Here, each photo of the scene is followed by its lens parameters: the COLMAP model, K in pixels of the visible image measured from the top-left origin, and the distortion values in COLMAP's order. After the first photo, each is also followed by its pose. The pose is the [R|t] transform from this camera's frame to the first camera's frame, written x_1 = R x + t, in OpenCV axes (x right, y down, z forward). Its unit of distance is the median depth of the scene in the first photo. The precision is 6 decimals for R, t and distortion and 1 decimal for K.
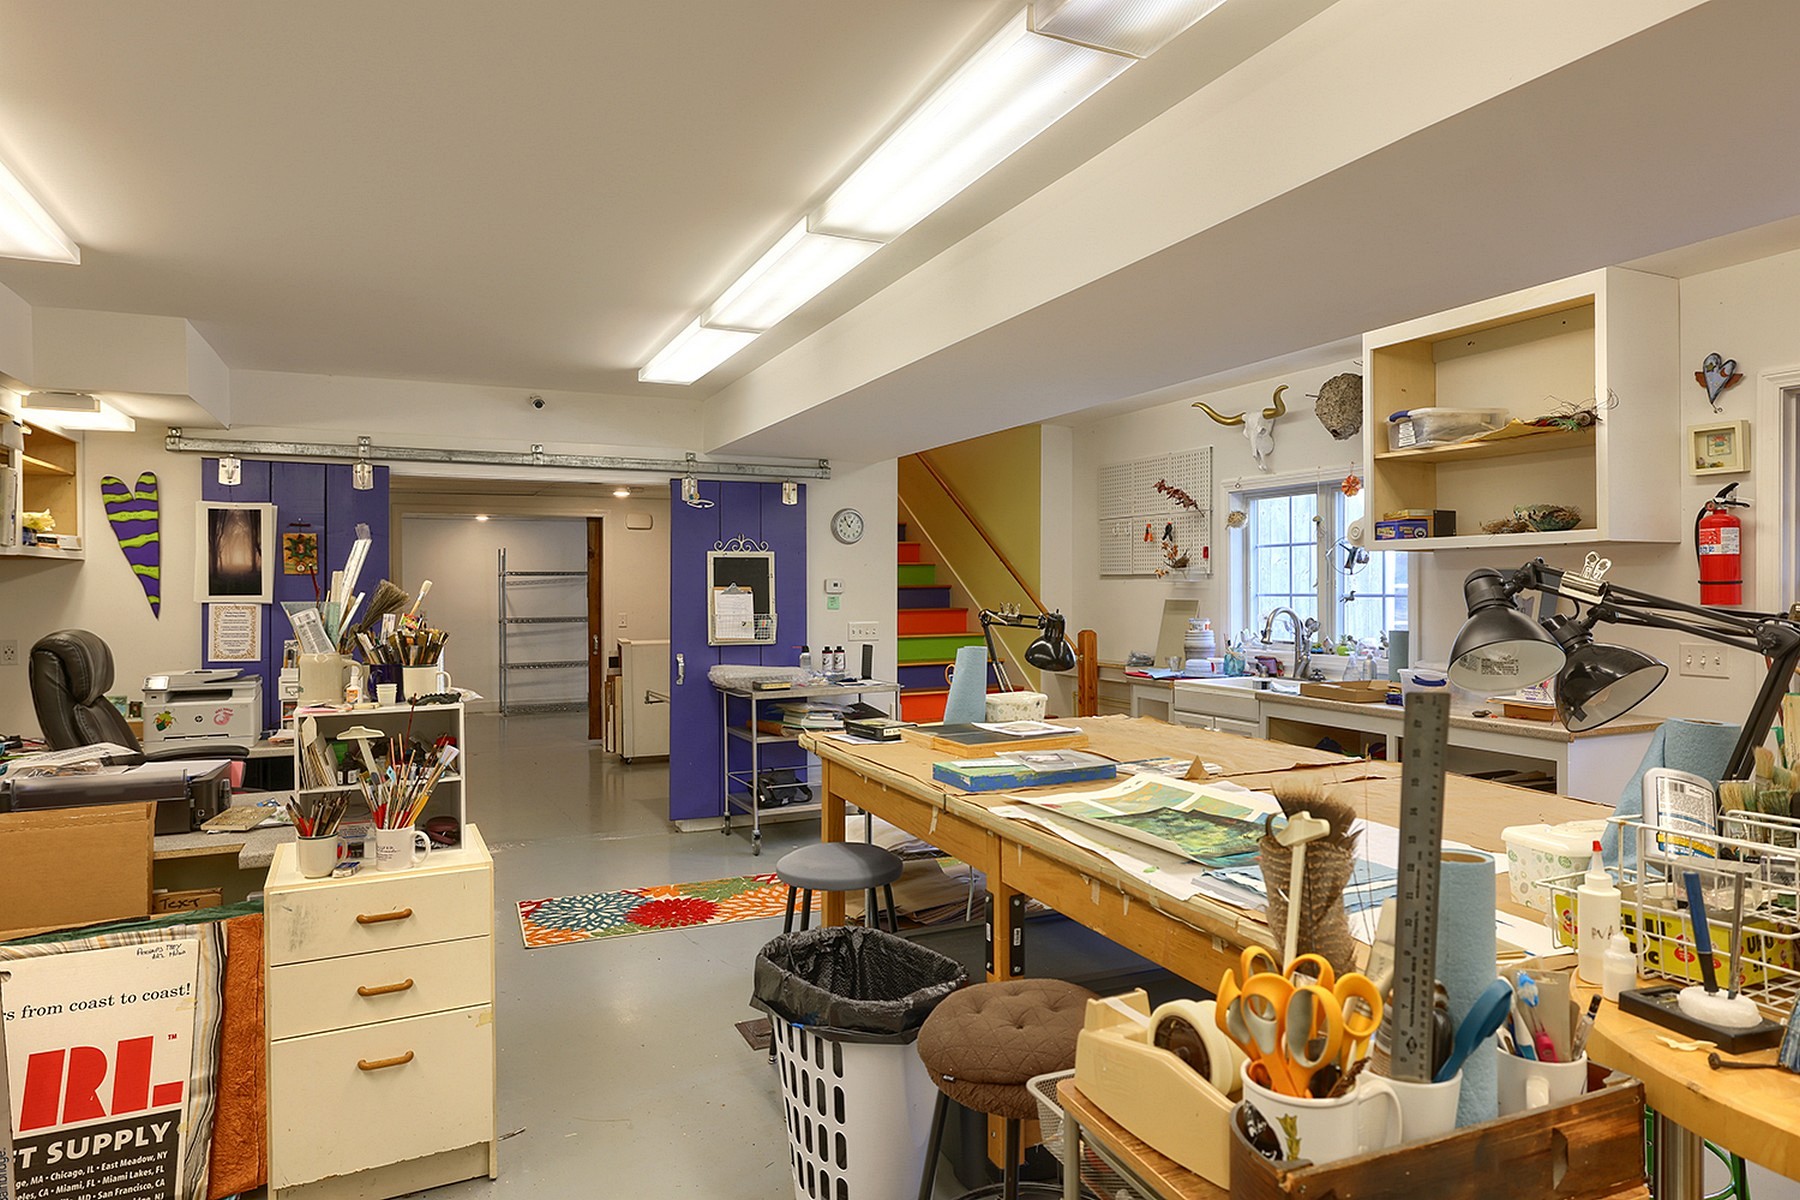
lens RADIAL K [[1087.6, 0, 904.5], [0, 1087.6, 594.0], [0, 0, 1]] dist [-0.002513, -0.001027]
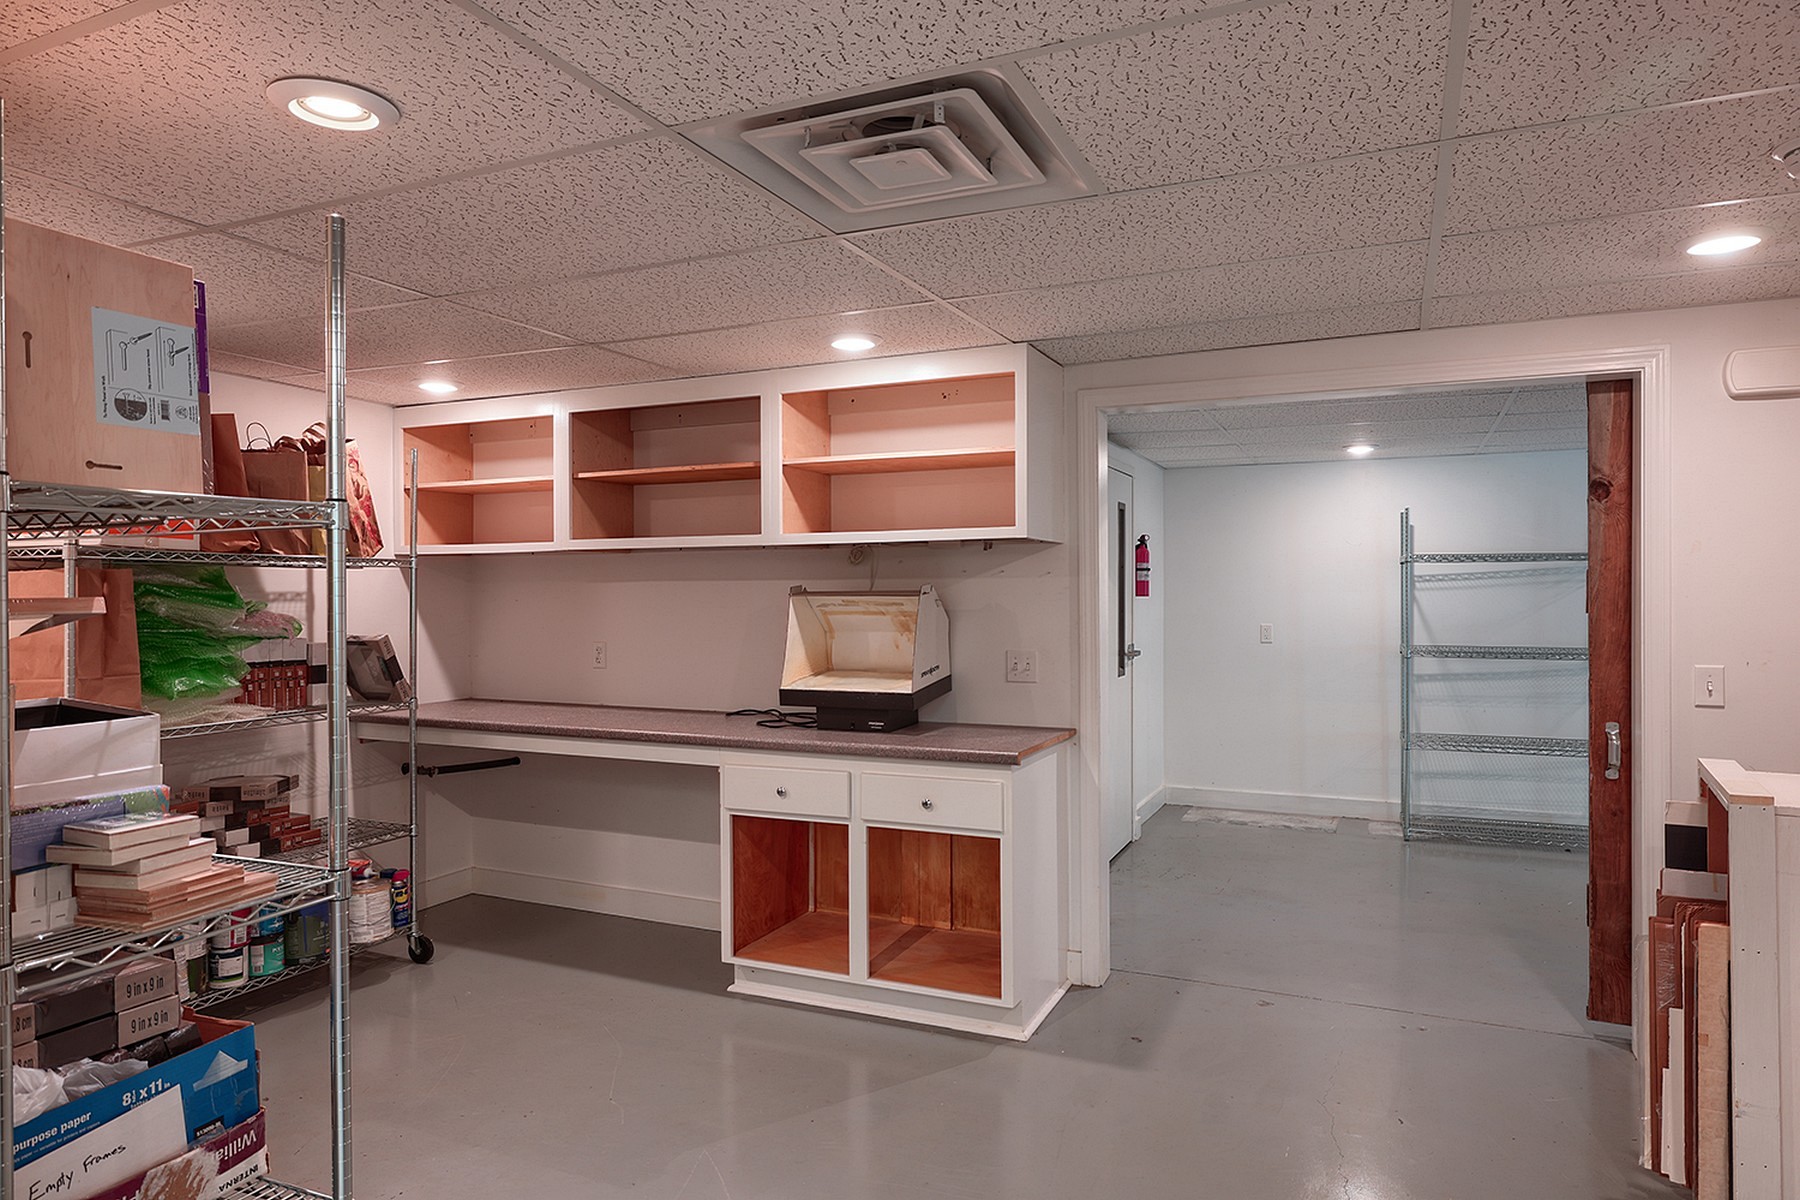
lens RADIAL K [[1087.6, 0, 905.1], [0, 1087.6, 600.4], [0, 0, 1]] dist [-0.002513, -0.001027]
pose [[0.657128, 0.003040, -0.753773, -0.137566], [-0.001775, 0.999995, 0.002485, 0.000301], [0.753777, -0.000295, 0.657130, 0.483201]]
